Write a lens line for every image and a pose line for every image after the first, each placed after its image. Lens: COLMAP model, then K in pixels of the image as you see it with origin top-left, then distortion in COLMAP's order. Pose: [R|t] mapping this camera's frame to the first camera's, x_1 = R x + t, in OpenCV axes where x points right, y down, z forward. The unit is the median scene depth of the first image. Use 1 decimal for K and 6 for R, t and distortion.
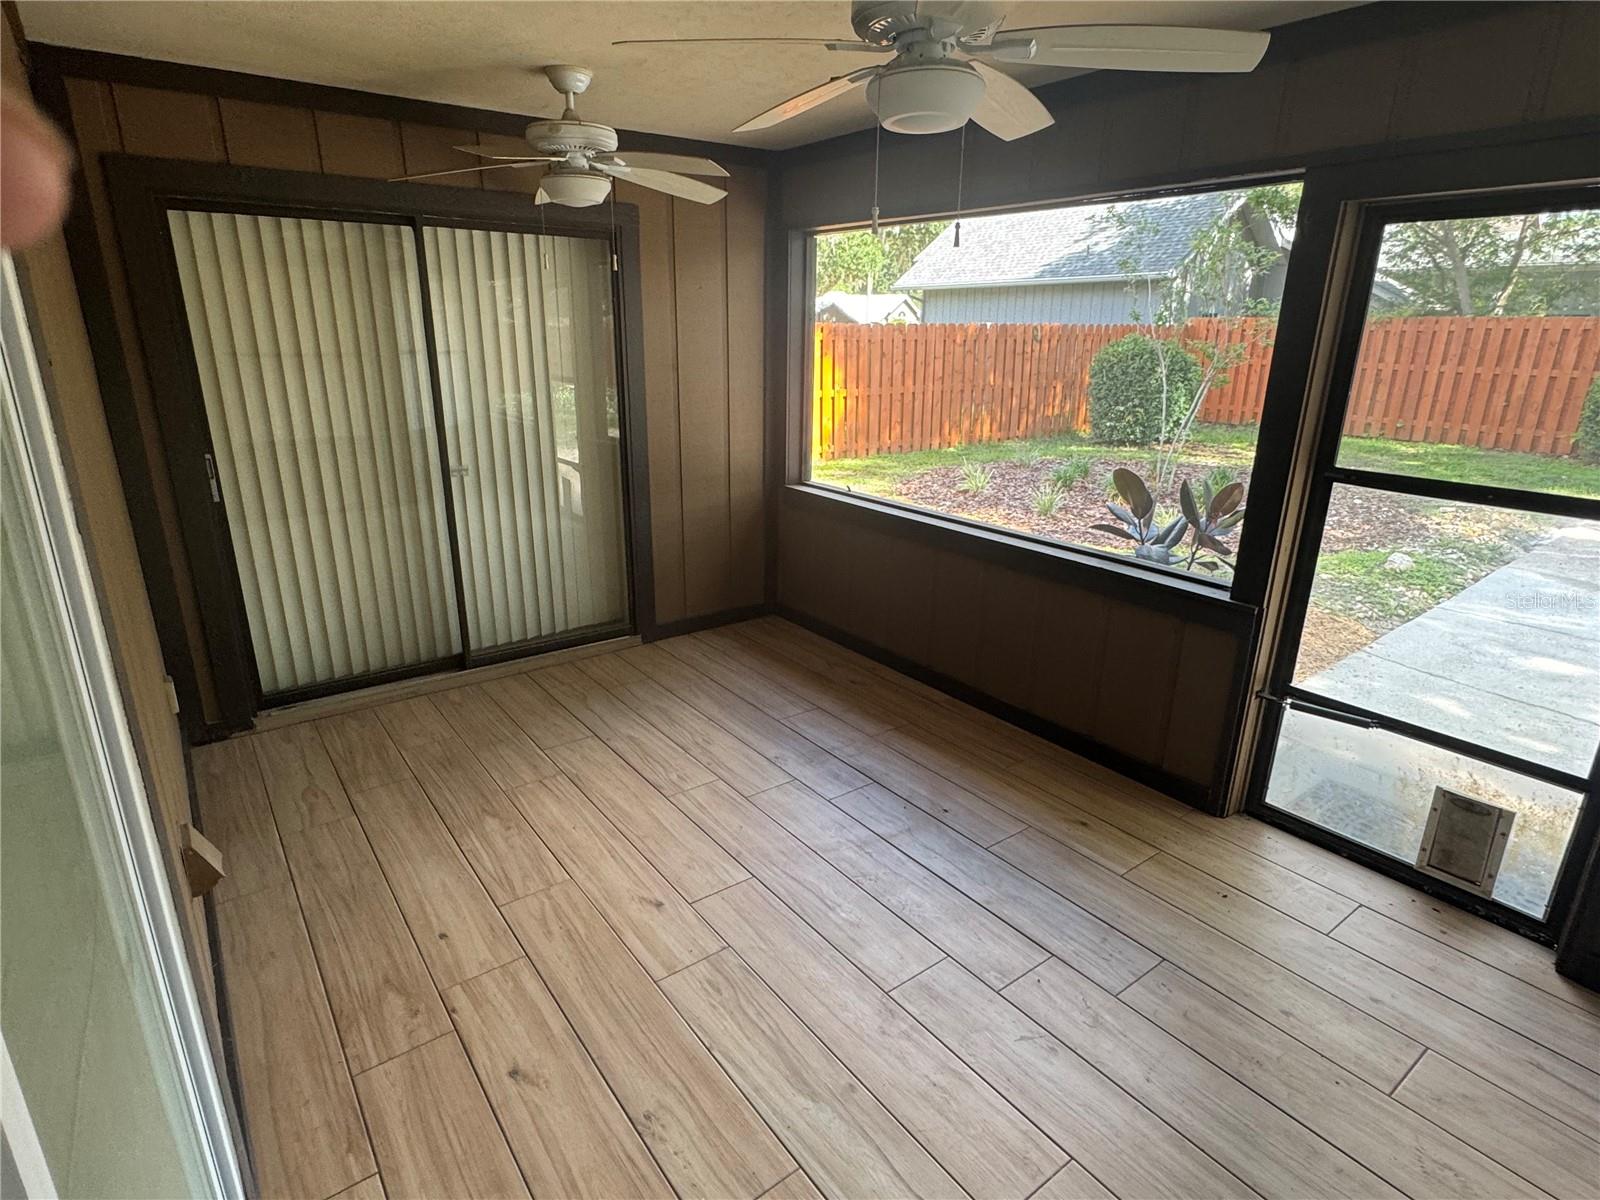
lens RADIAL K [[873.3, 0, 776.9], [0, 873.3, 607.9], [0, 0, 1]] dist [-0.004823, 0.000284]
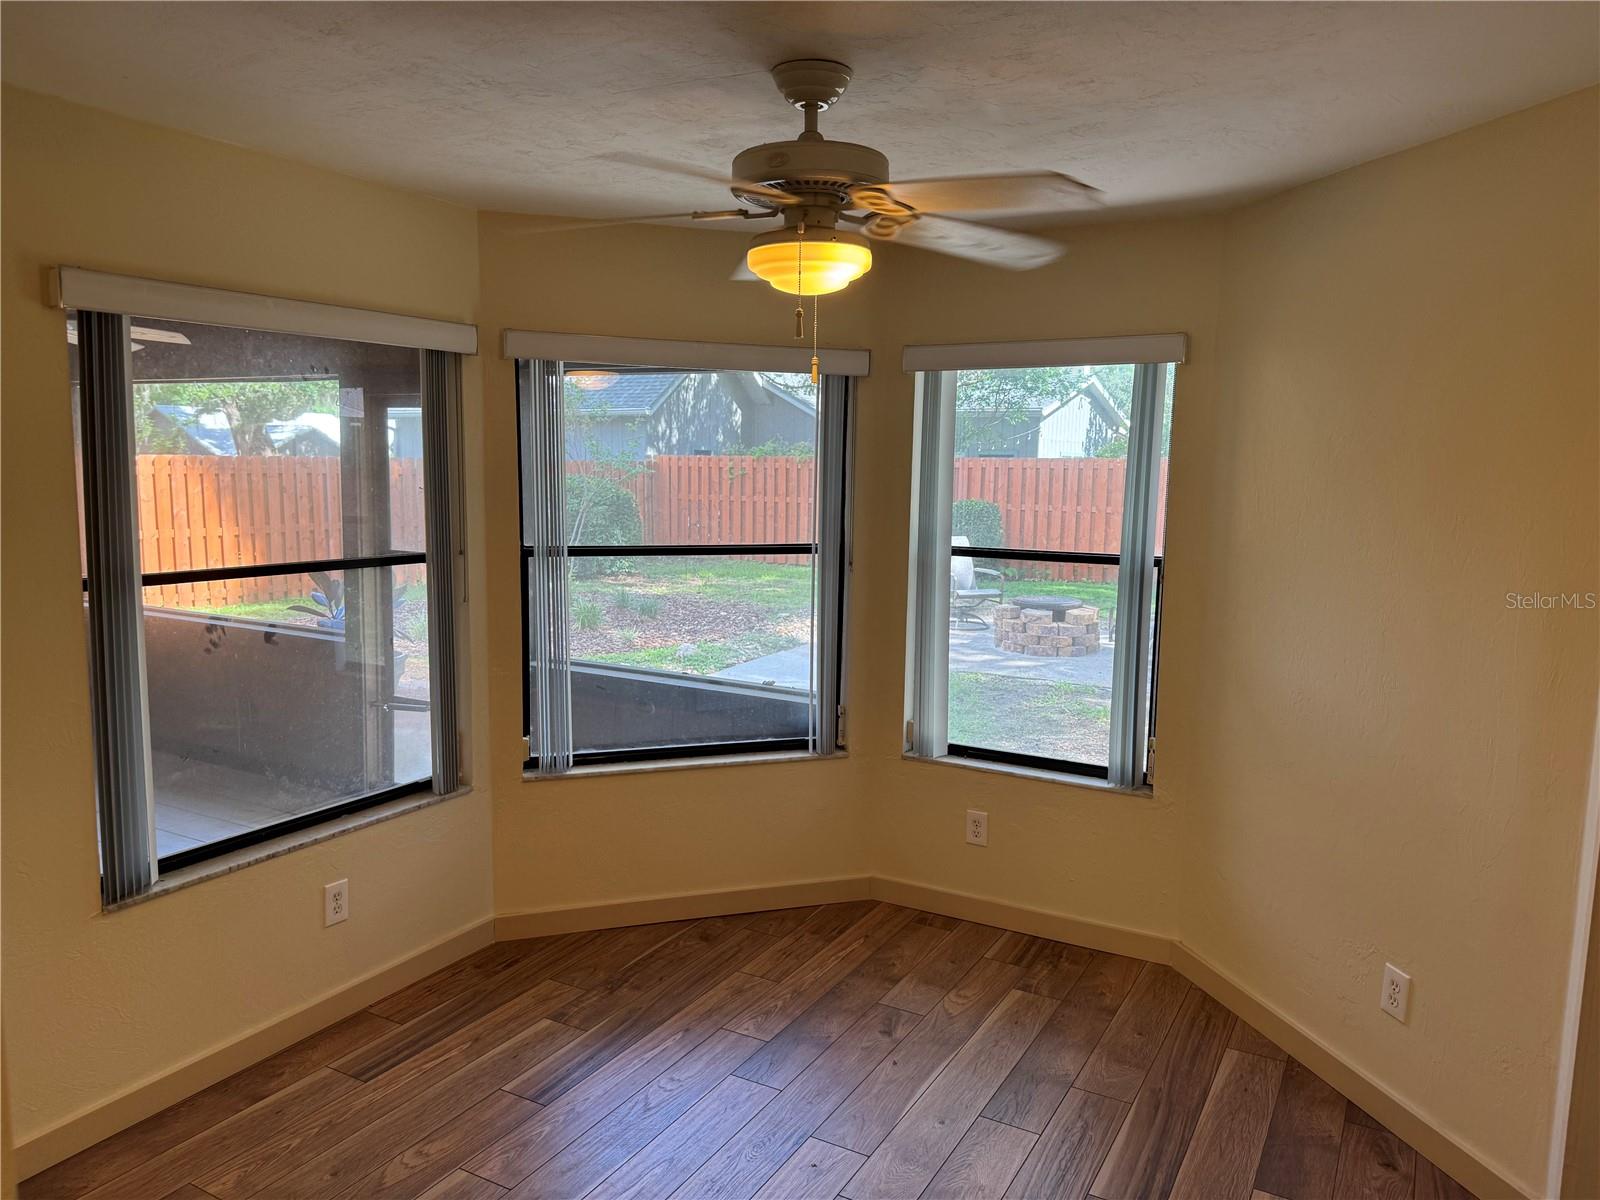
lens RADIAL K [[1138.9, 0, 790.5], [0, 1138.9, 609.6], [0, 0, 1]] dist [0.072258, -0.029297]
pose [[0.912667, -0.044518, 0.406273, 0.339559], [0.117432, 0.980697, -0.156343, 0.272892], [-0.391470, 0.190399, 0.900277, -0.879448]]
